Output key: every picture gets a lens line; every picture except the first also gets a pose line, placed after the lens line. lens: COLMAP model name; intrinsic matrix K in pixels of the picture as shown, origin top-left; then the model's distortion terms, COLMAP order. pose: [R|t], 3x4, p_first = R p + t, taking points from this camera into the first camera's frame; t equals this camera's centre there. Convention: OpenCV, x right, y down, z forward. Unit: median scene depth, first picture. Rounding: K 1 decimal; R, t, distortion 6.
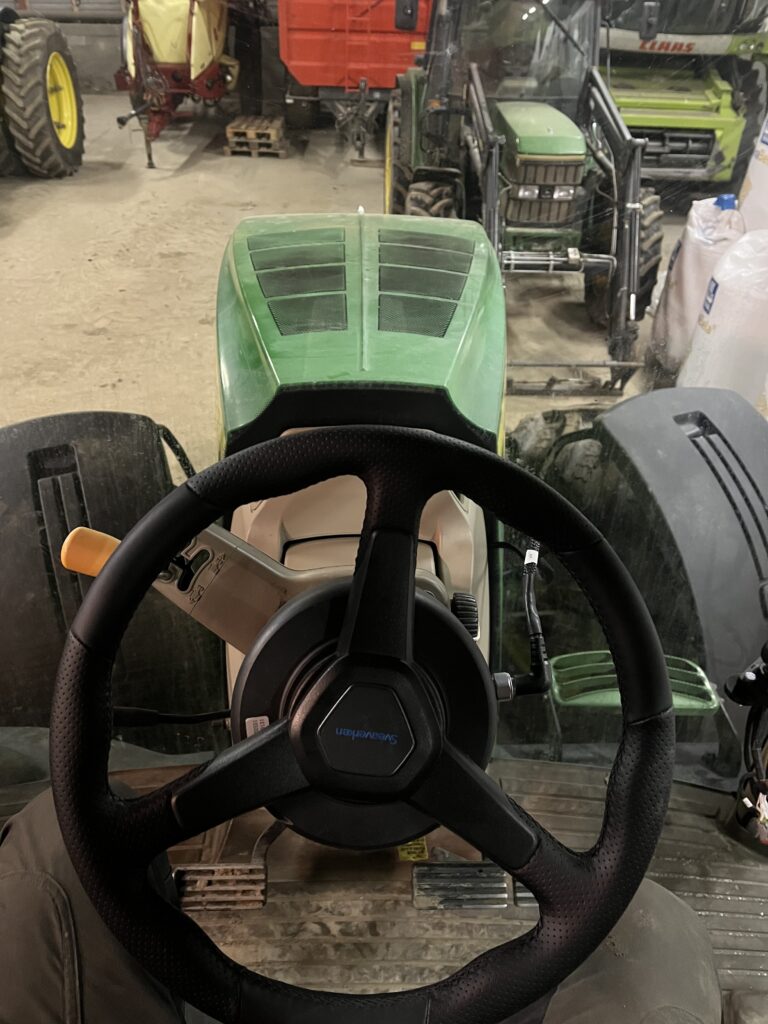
lens RADIAL K [[790.0, 0, 373.5], [0, 790.0, 508.6], [0, 0, 1]] dist [-0.001046, -0.032297]
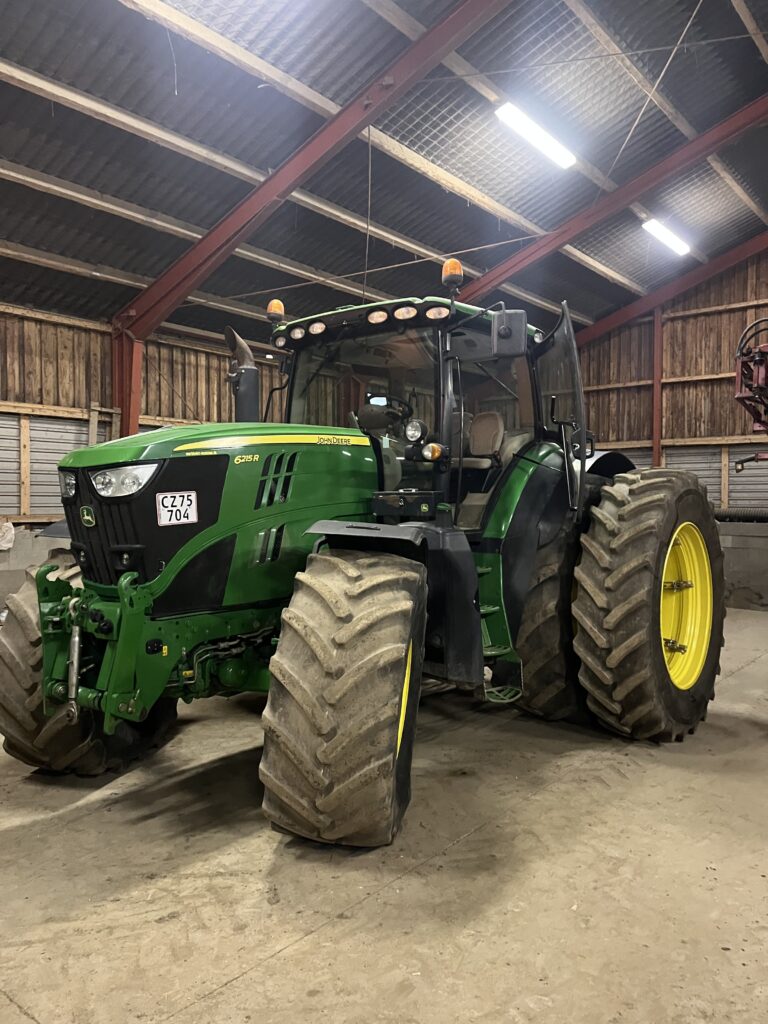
lens RADIAL K [[790.0, 0, 382.8], [0, 790.0, 504.6], [0, 0, 1]] dist [-0.001046, -0.032297]
pose [[0.762108, -0.027482, -0.646867, -0.224032], [-0.353980, 0.818869, -0.451831, -0.283133], [0.542117, 0.573322, 0.614339, 0.566372]]
